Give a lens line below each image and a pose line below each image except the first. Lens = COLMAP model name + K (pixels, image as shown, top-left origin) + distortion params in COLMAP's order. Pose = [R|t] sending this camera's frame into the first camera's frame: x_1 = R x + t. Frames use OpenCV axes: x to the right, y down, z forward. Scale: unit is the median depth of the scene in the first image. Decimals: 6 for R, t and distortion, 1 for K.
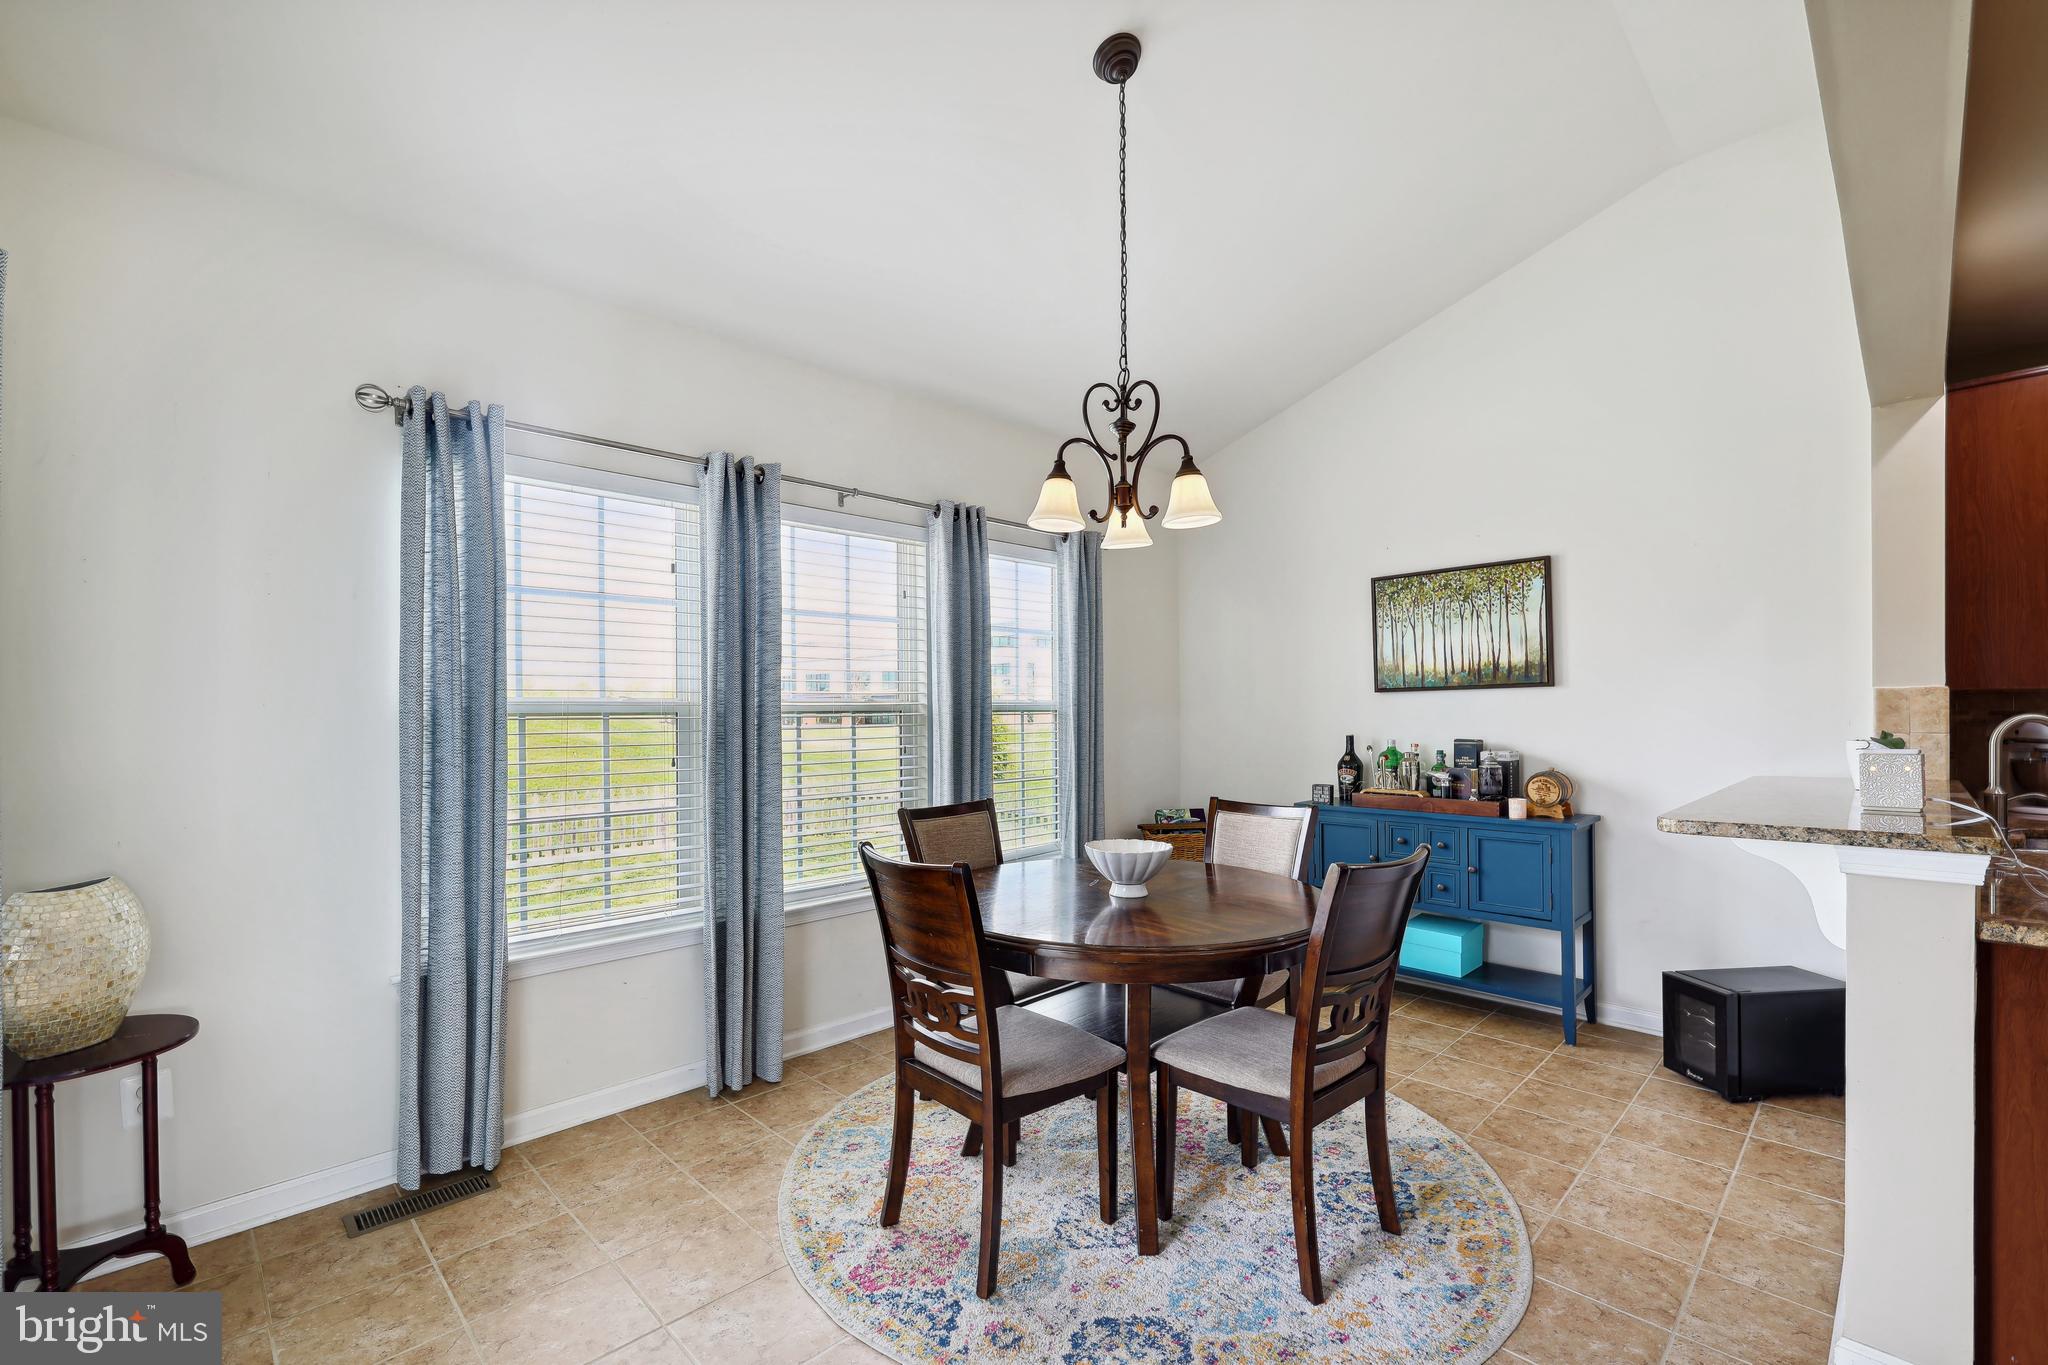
lens RADIAL K [[876.0, 0, 1030.5], [0, 876.0, 700.0], [0, 0, 1]] dist [0.004799, 0.000902]
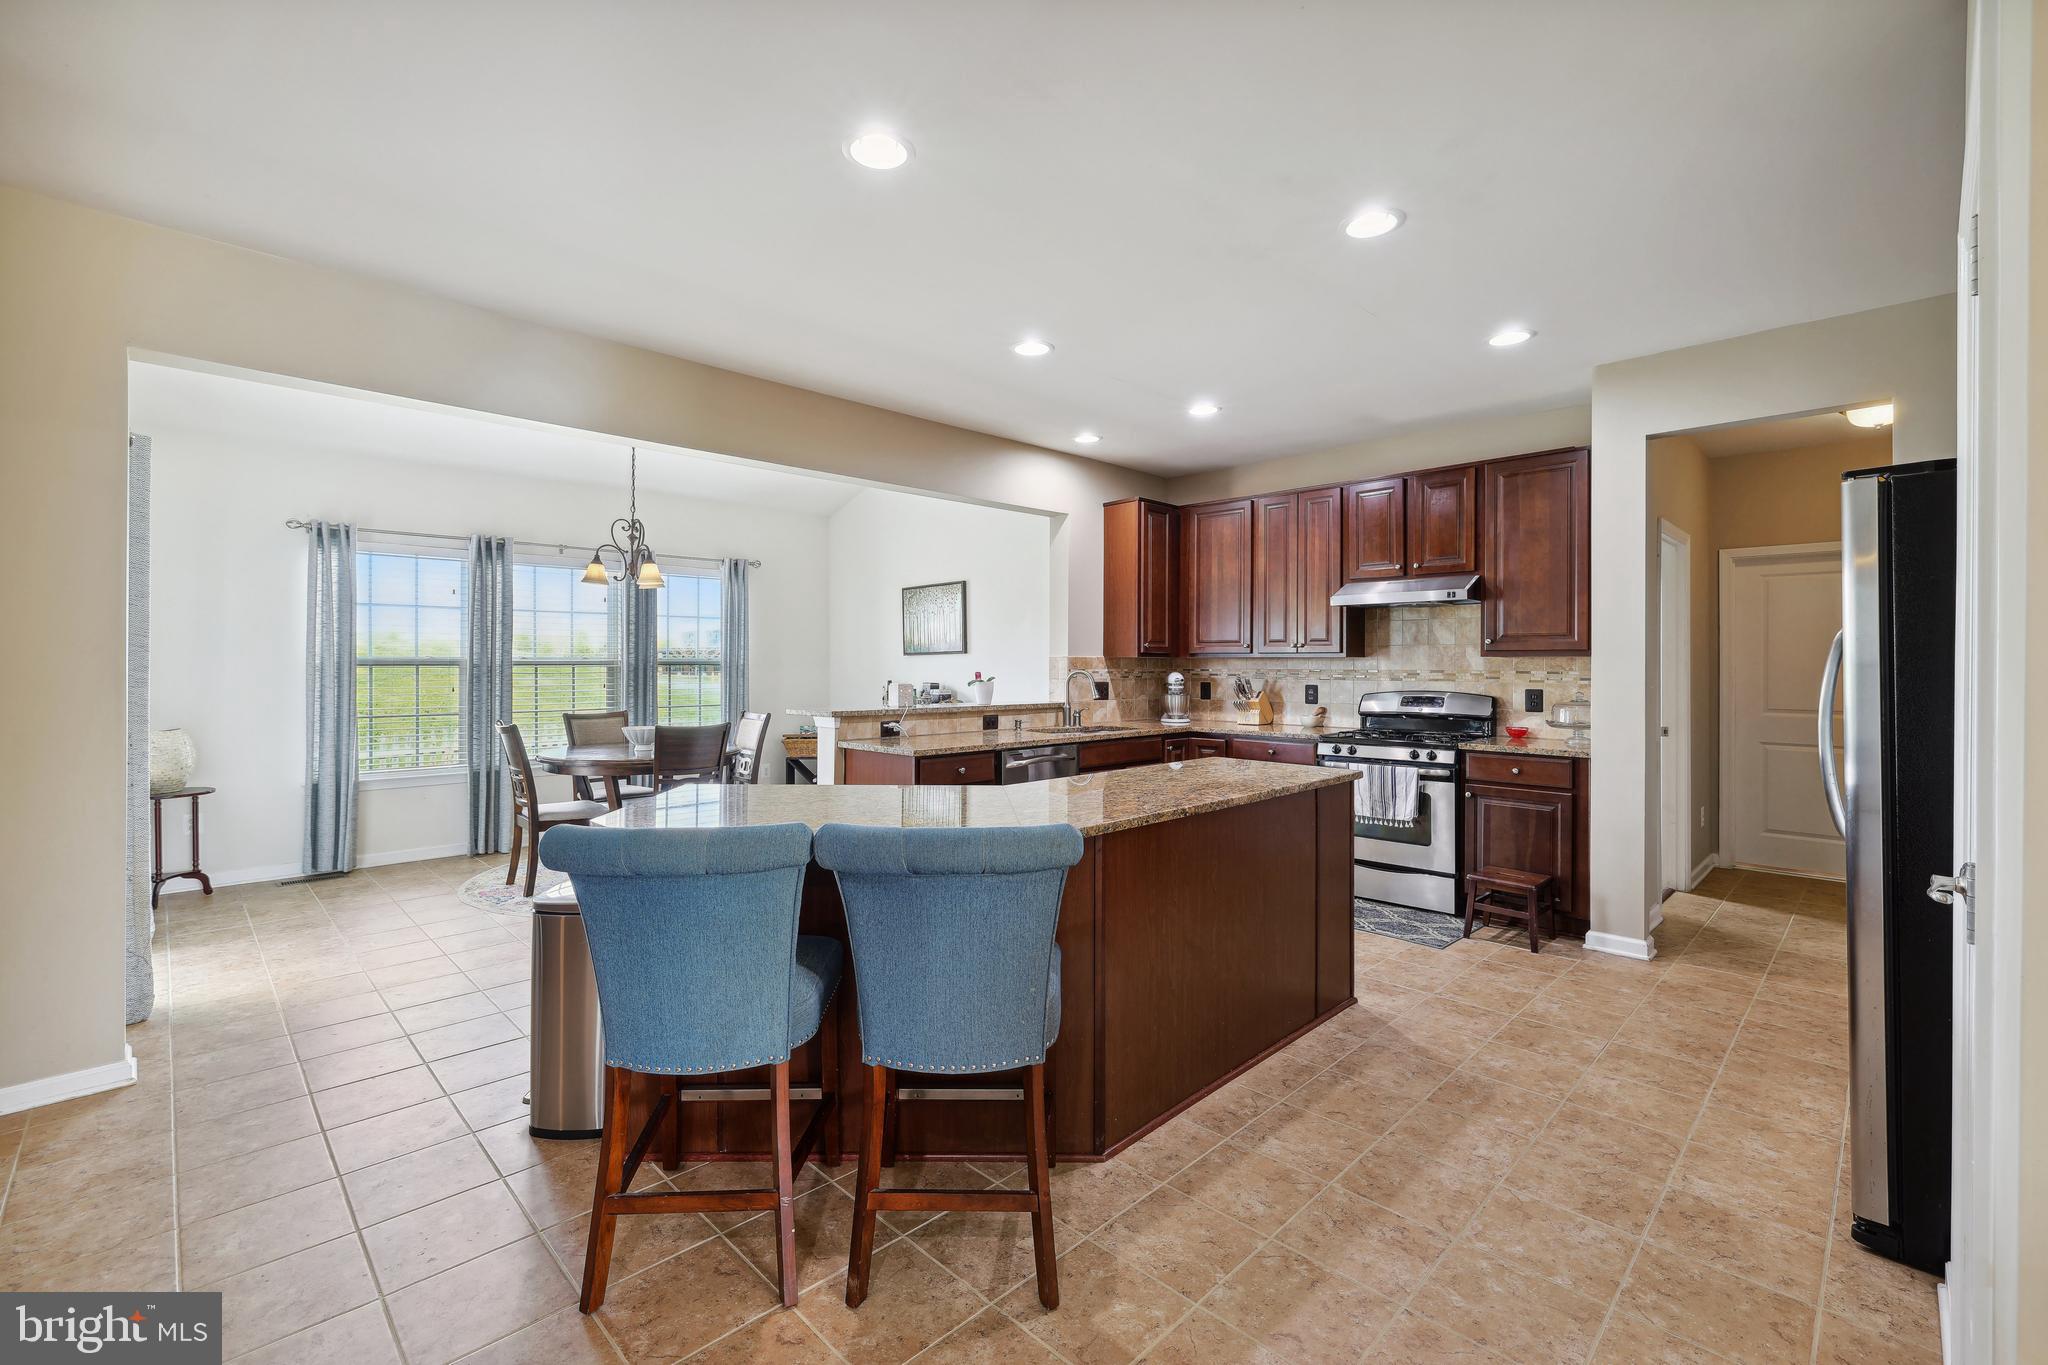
lens RADIAL K [[876.0, 0, 1018.3], [0, 876.0, 667.7], [0, 0, 1]] dist [0.004799, 0.000902]
pose [[0.999899, 0.013530, 0.004426, 1.028315], [-0.013522, 0.999907, -0.001846, 0.008649], [-0.004451, 0.001786, 0.999989, -1.177941]]
